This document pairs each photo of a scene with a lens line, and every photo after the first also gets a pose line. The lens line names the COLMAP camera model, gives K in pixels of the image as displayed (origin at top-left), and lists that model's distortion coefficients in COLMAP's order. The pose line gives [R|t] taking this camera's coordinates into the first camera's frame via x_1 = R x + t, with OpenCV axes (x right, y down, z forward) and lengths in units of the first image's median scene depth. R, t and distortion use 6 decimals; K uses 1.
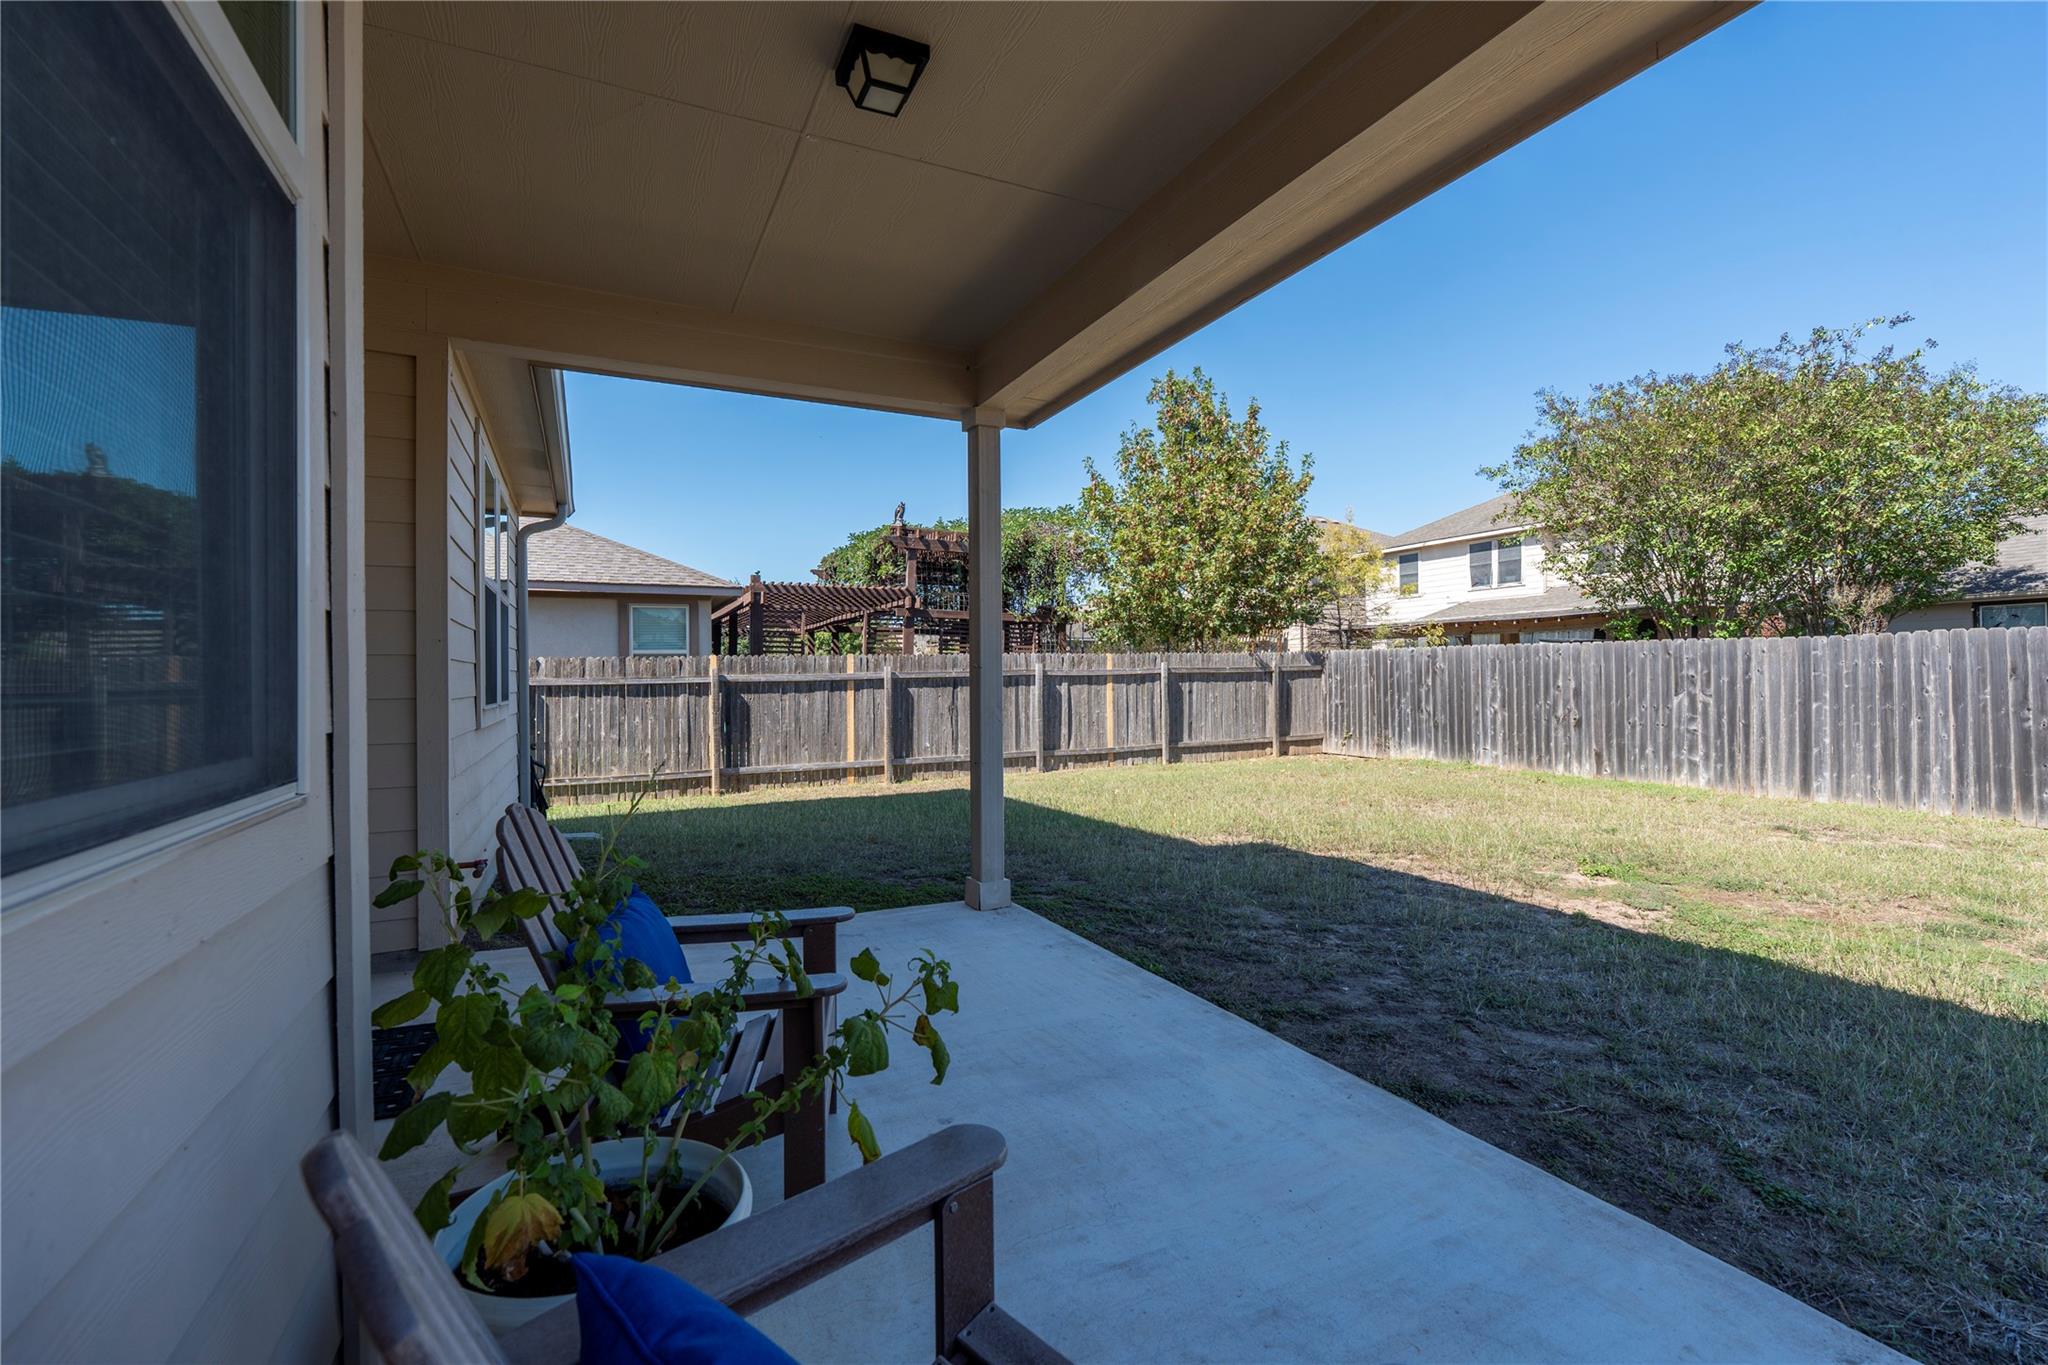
lens RADIAL K [[929.1, 0, 1025.7], [0, 929.1, 678.9], [0, 0, 1]] dist [-0.002234, 0.002192]
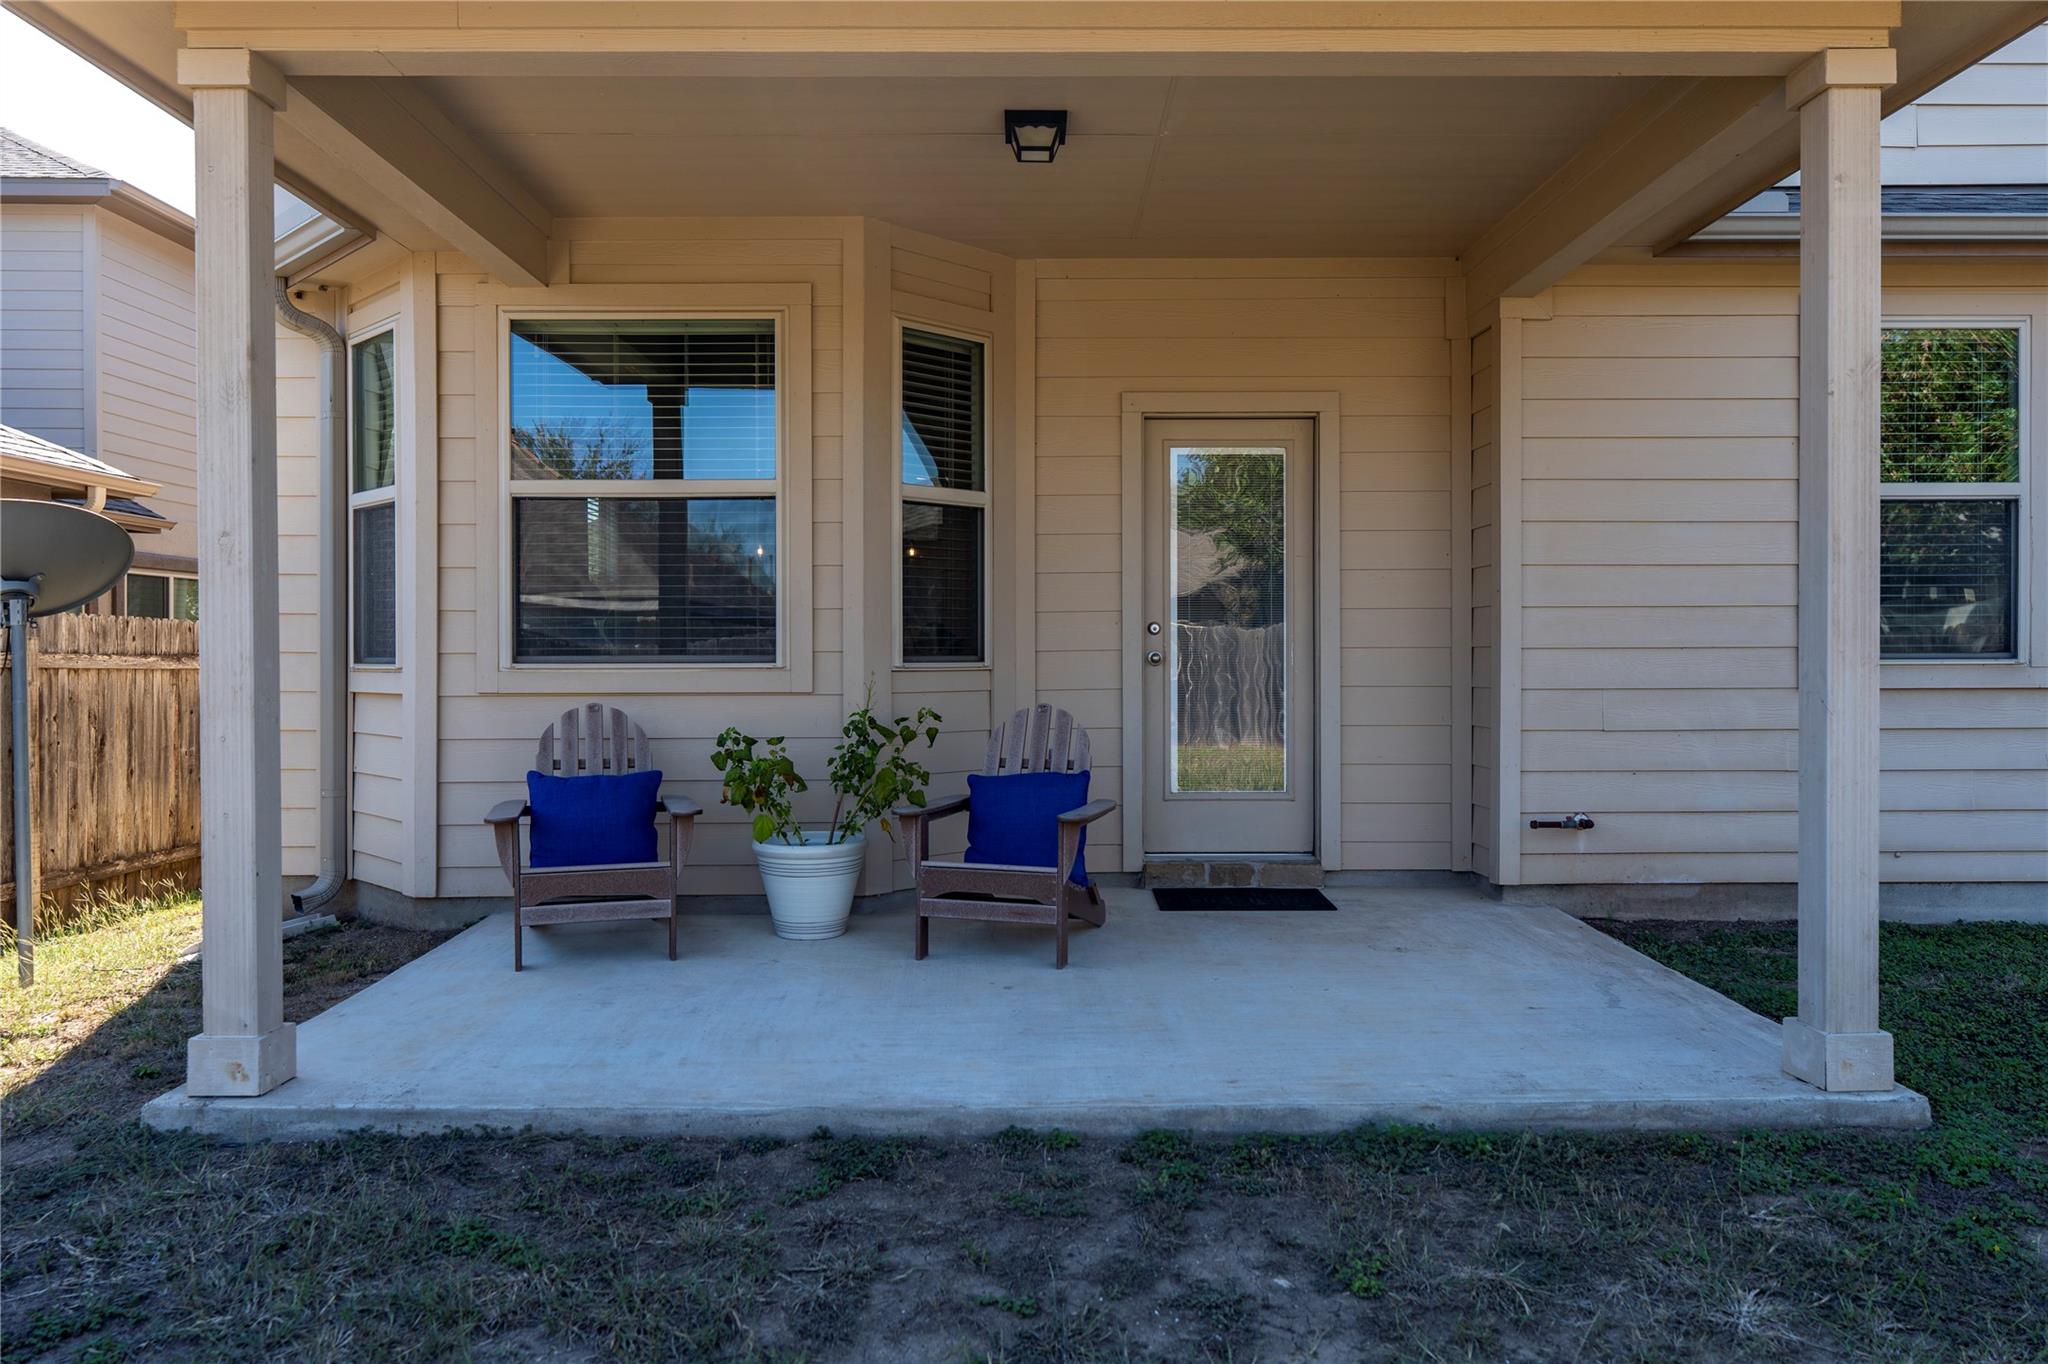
lens RADIAL K [[1415.7, 0, 1013.5], [0, 1415.7, 673.2], [0, 0, 1]] dist [0.012836, 0.001925]
pose [[-0.442553, 0.021555, -0.896483, 0.481370], [0.010455, 0.999767, 0.018877, 0.007560], [0.896682, -0.001018, -0.442675, 0.557892]]
